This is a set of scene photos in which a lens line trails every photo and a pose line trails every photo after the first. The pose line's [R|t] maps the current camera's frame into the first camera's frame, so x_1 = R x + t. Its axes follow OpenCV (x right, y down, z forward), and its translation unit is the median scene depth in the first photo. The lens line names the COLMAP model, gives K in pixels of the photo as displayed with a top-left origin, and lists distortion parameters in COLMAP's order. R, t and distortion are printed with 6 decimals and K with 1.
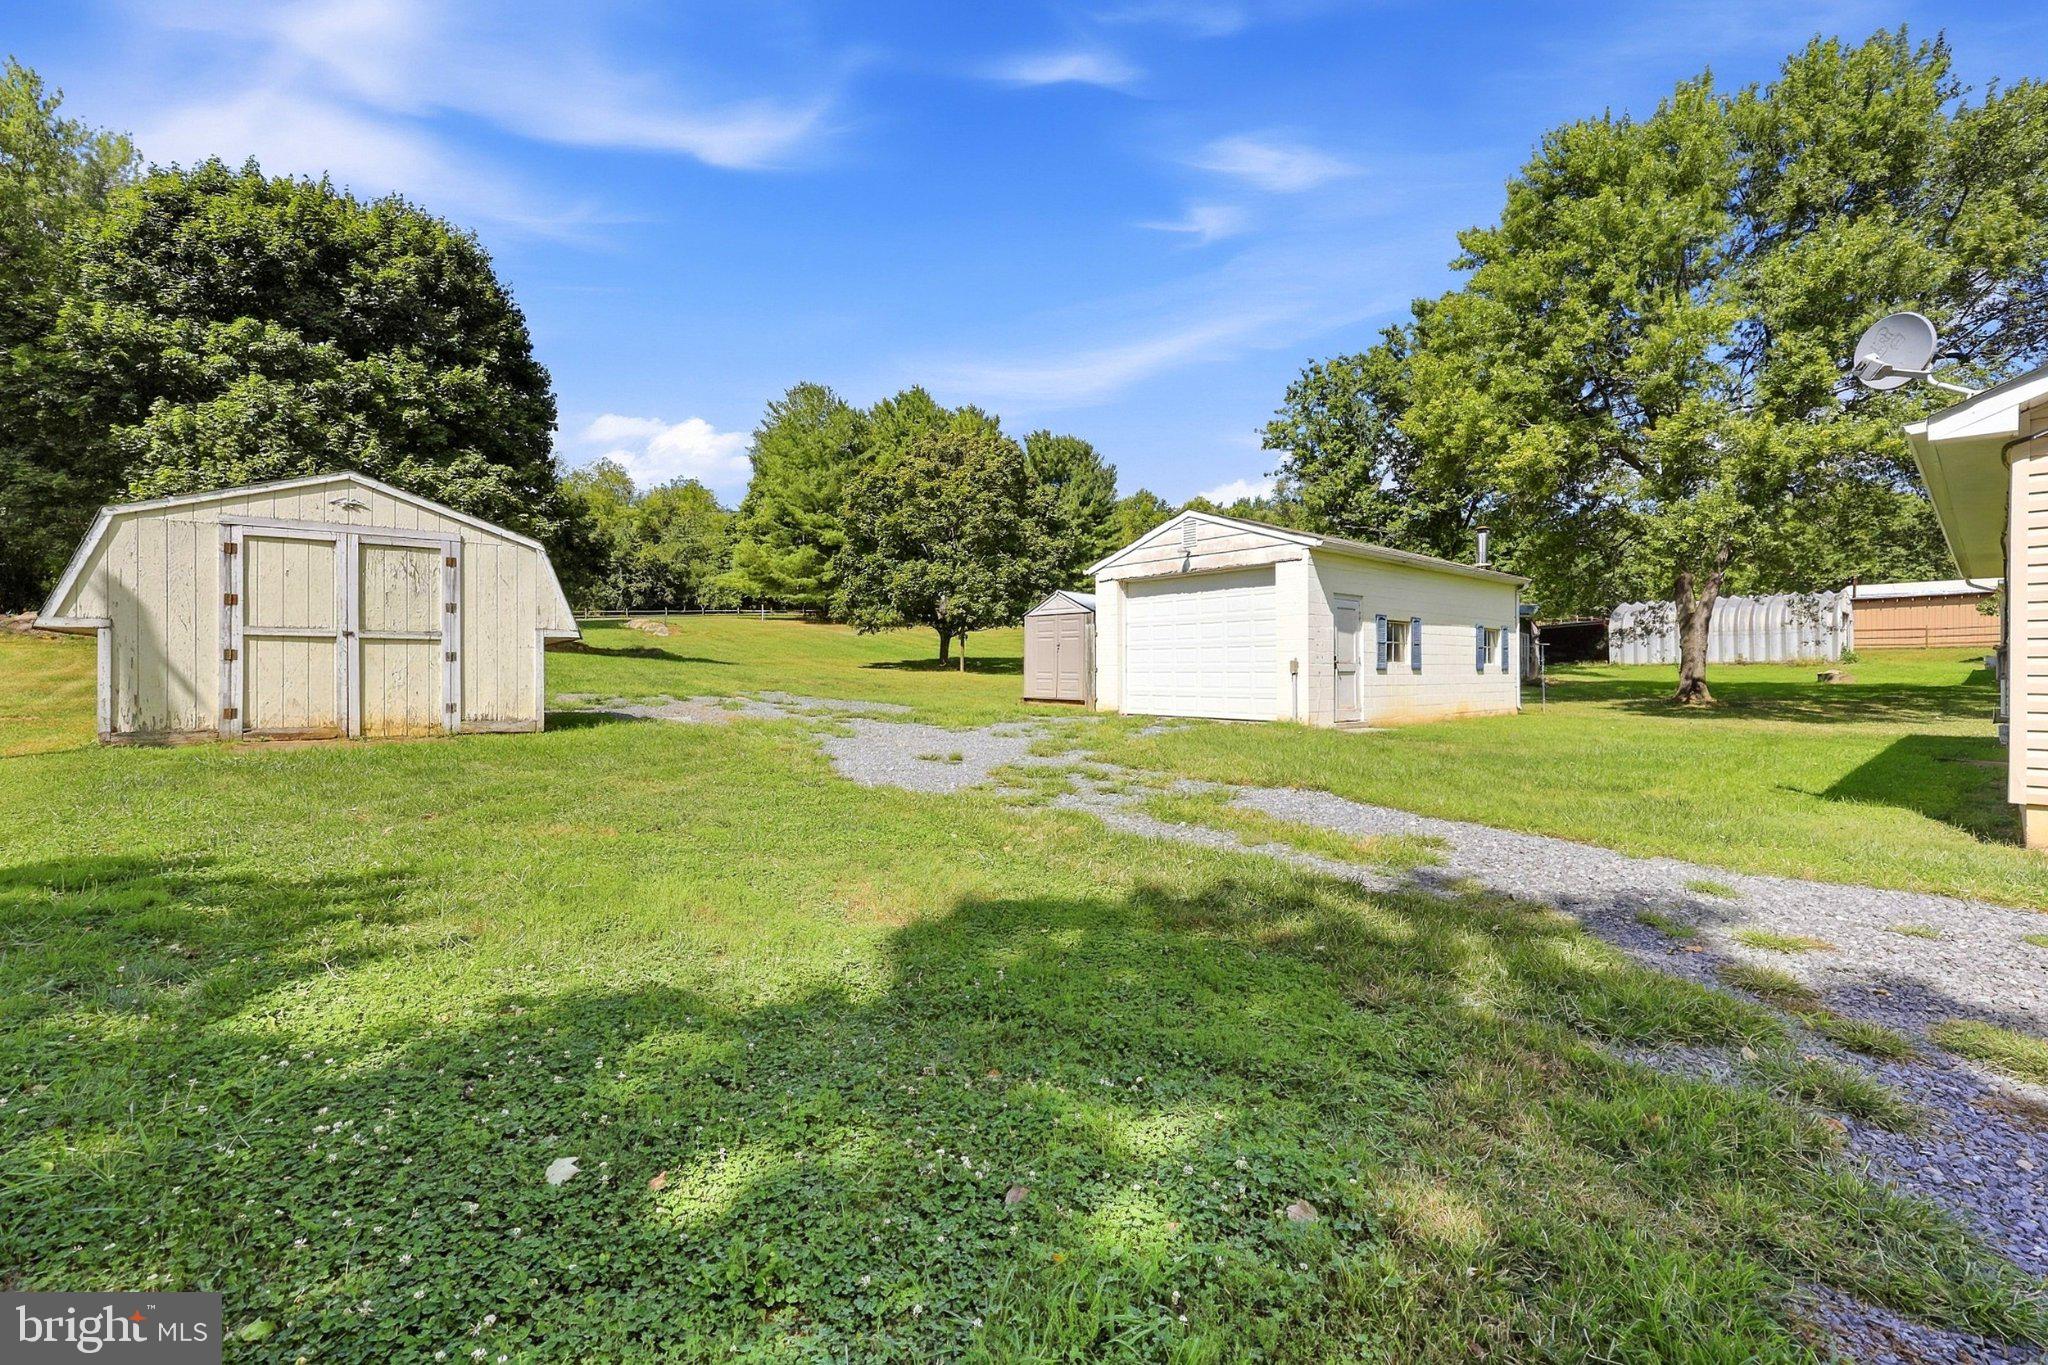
lens RADIAL K [[909.6, 0, 1030.8], [0, 909.6, 675.1], [0, 0, 1]] dist [0.002215, 0.000602]
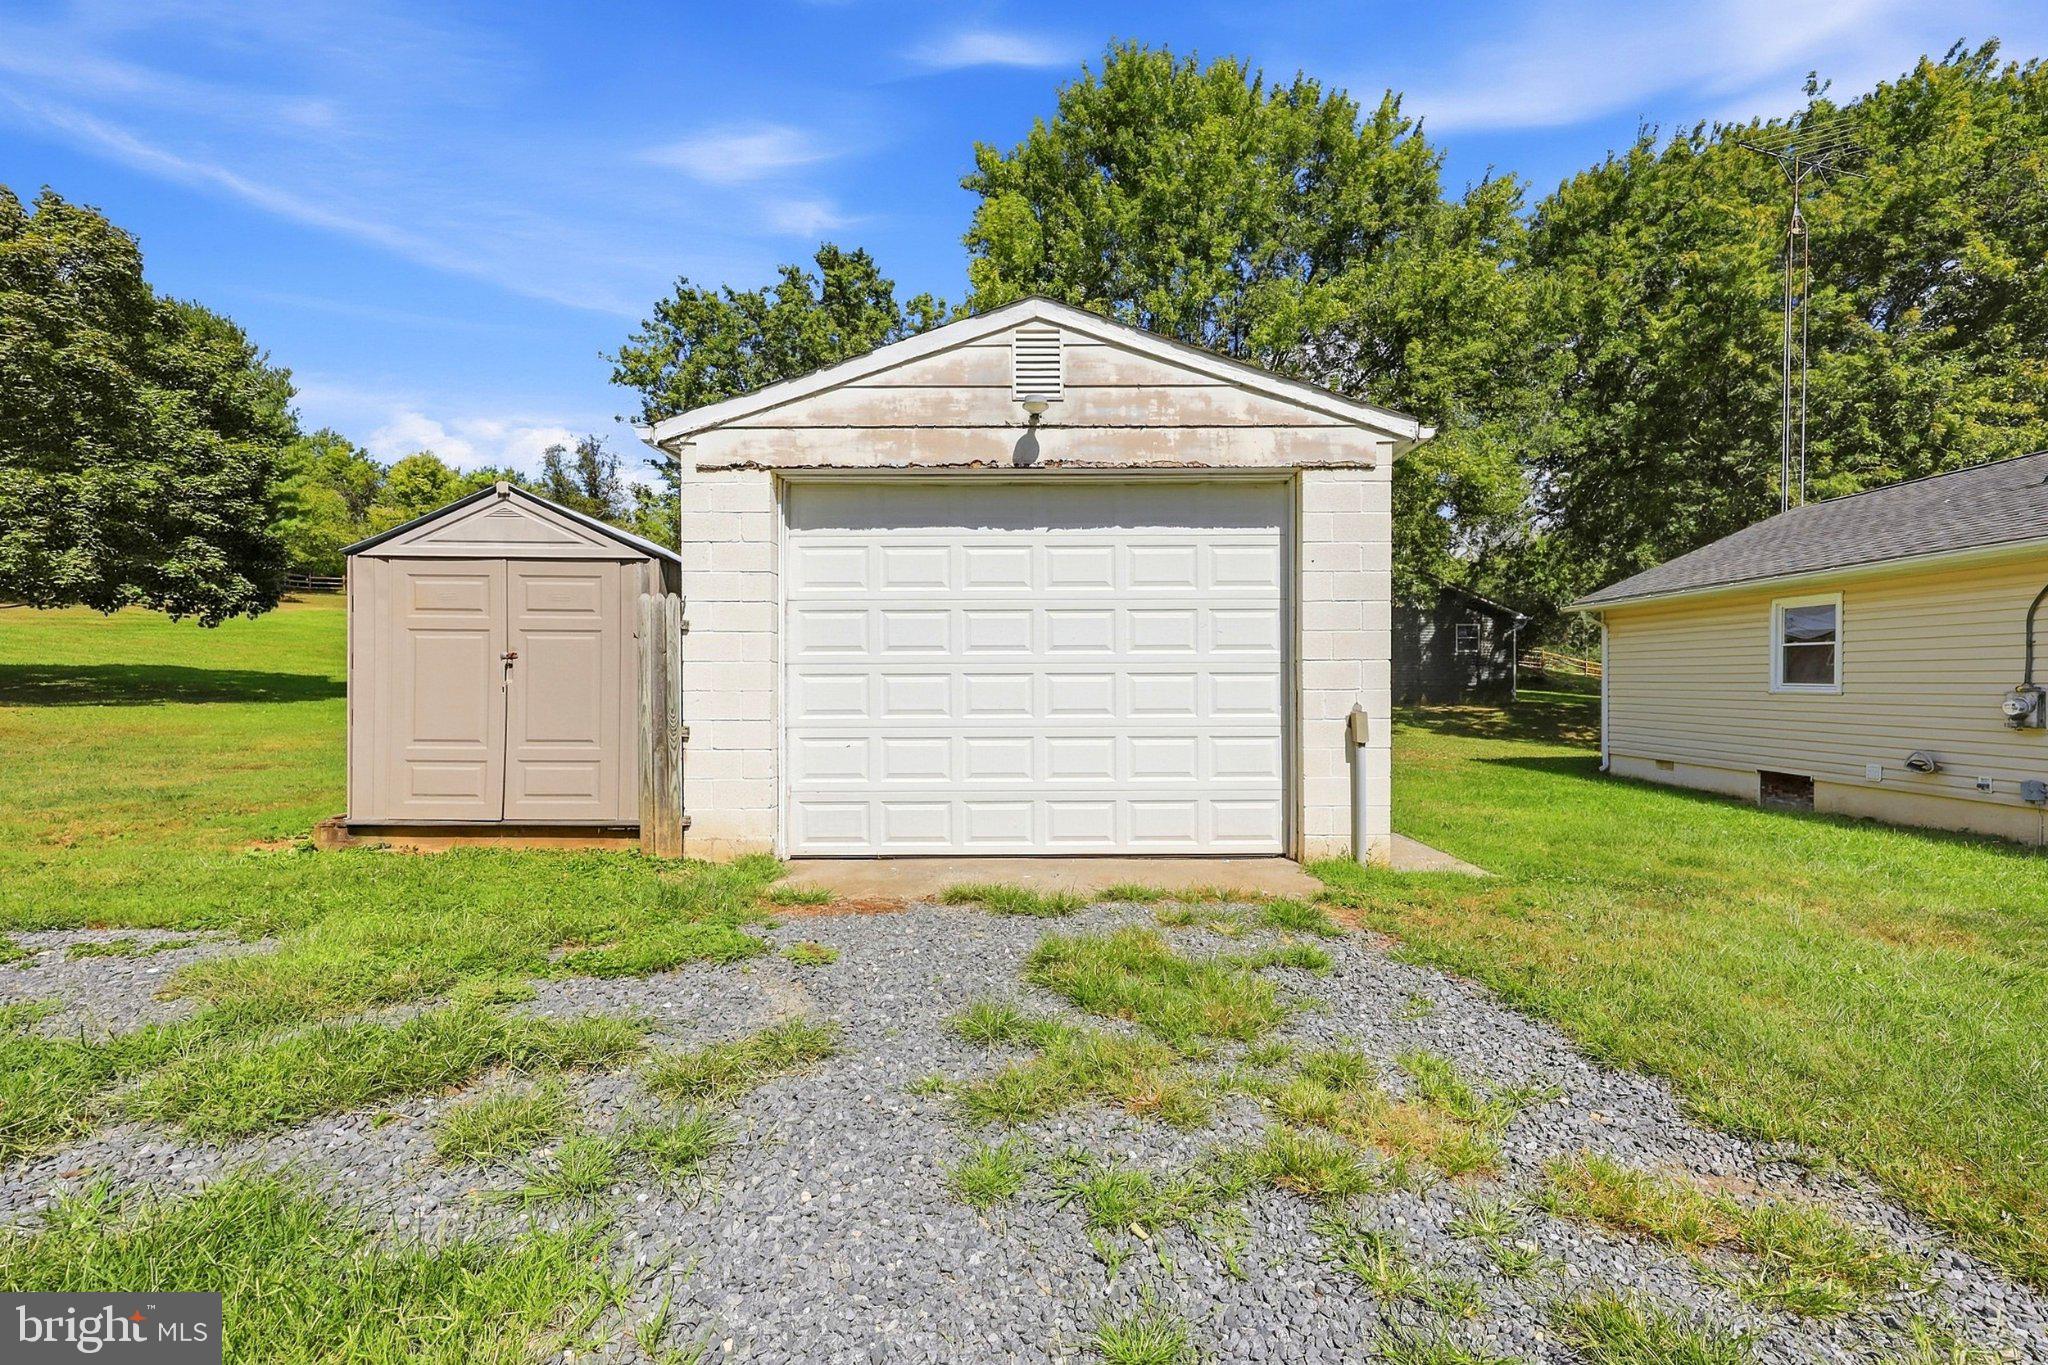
lens RADIAL K [[909.6, 0, 1030.8], [0, 909.6, 675.1], [0, 0, 1]] dist [0.002215, 0.000602]
pose [[0.675304, 0.022323, 0.737202, -0.044444], [-0.003780, 0.999633, -0.026808, -0.010088], [-0.737530, 0.015317, 0.675141, 0.362373]]
